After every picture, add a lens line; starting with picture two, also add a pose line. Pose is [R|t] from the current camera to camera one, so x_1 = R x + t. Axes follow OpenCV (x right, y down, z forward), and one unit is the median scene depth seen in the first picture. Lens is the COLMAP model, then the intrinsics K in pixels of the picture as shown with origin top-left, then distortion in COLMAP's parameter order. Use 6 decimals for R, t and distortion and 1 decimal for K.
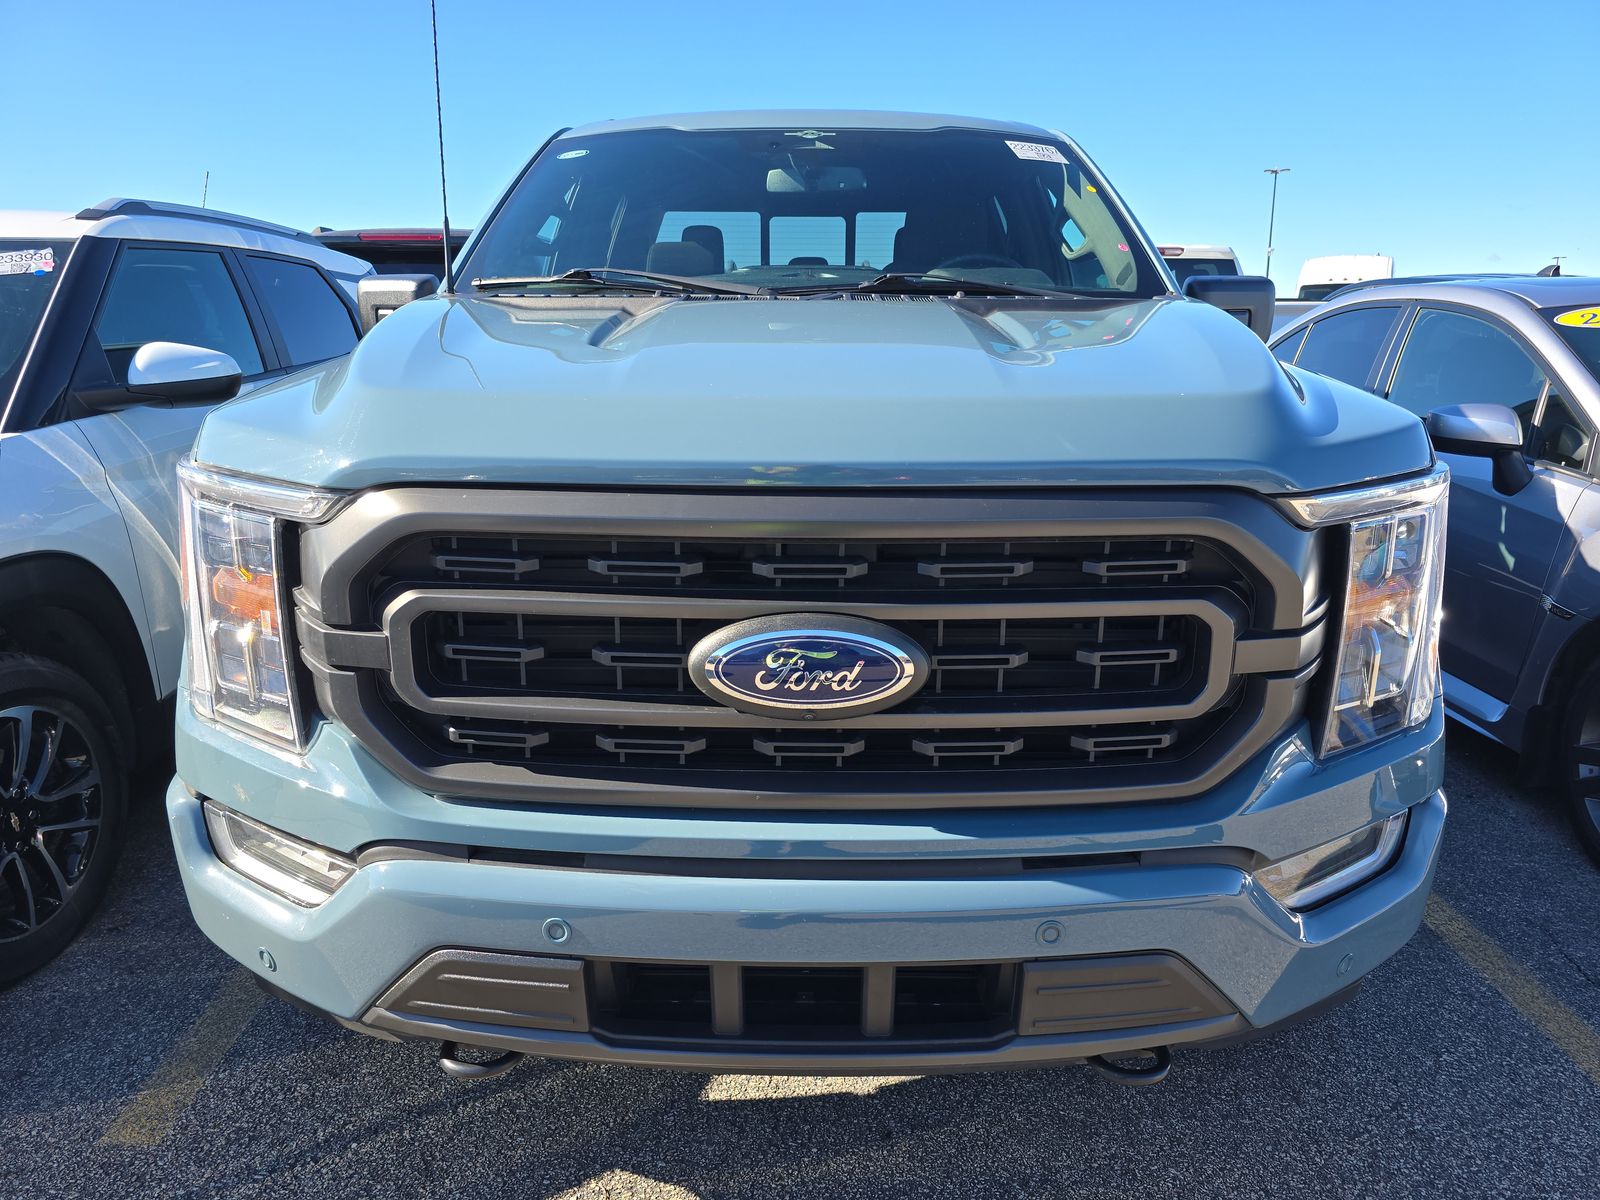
lens RADIAL K [[1084.2, 0, 773.9], [0, 1084.2, 596.8], [0, 0, 1]] dist [0.043169, -0.058249]
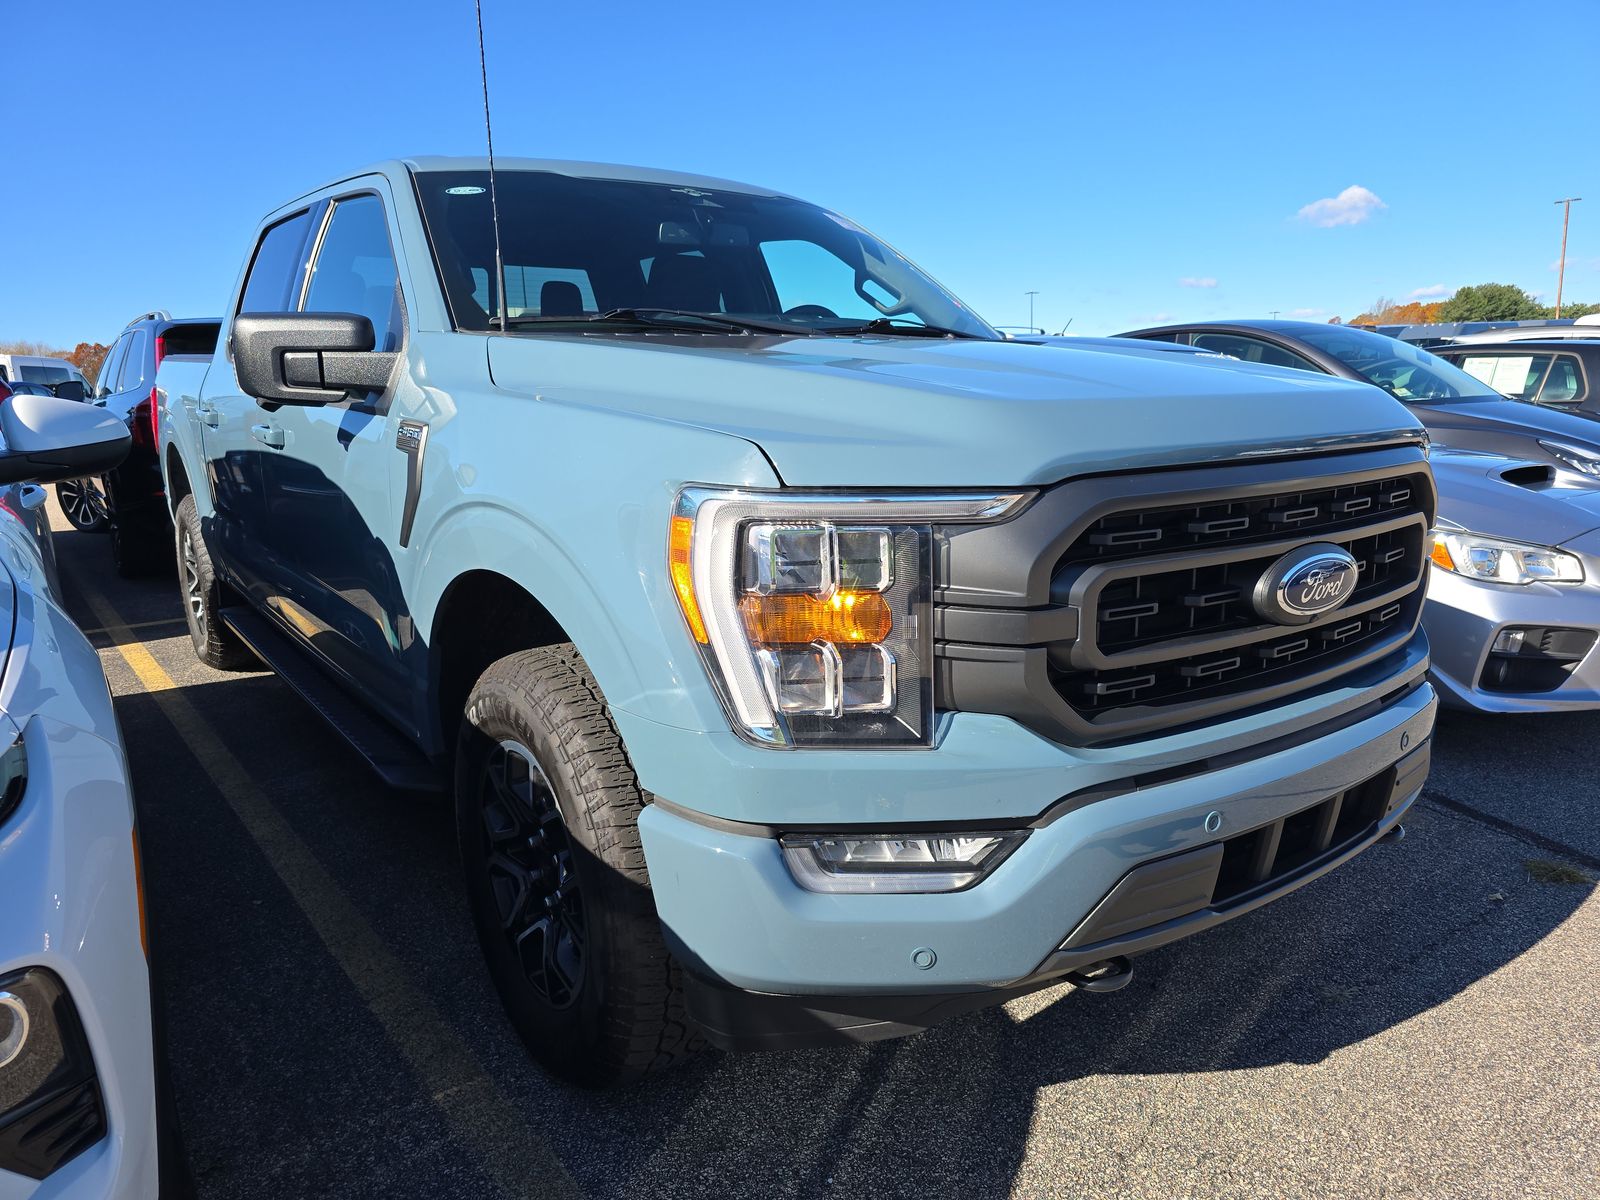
lens RADIAL K [[1084.2, 0, 773.9], [0, 1084.2, 596.8], [0, 0, 1]] dist [0.043169, -0.058249]
pose [[0.800983, -0.133071, 0.583710, -1.264438], [0.165307, 0.986240, -0.002001, -0.028062], [-0.575412, 0.098094, 0.811960, 0.249972]]
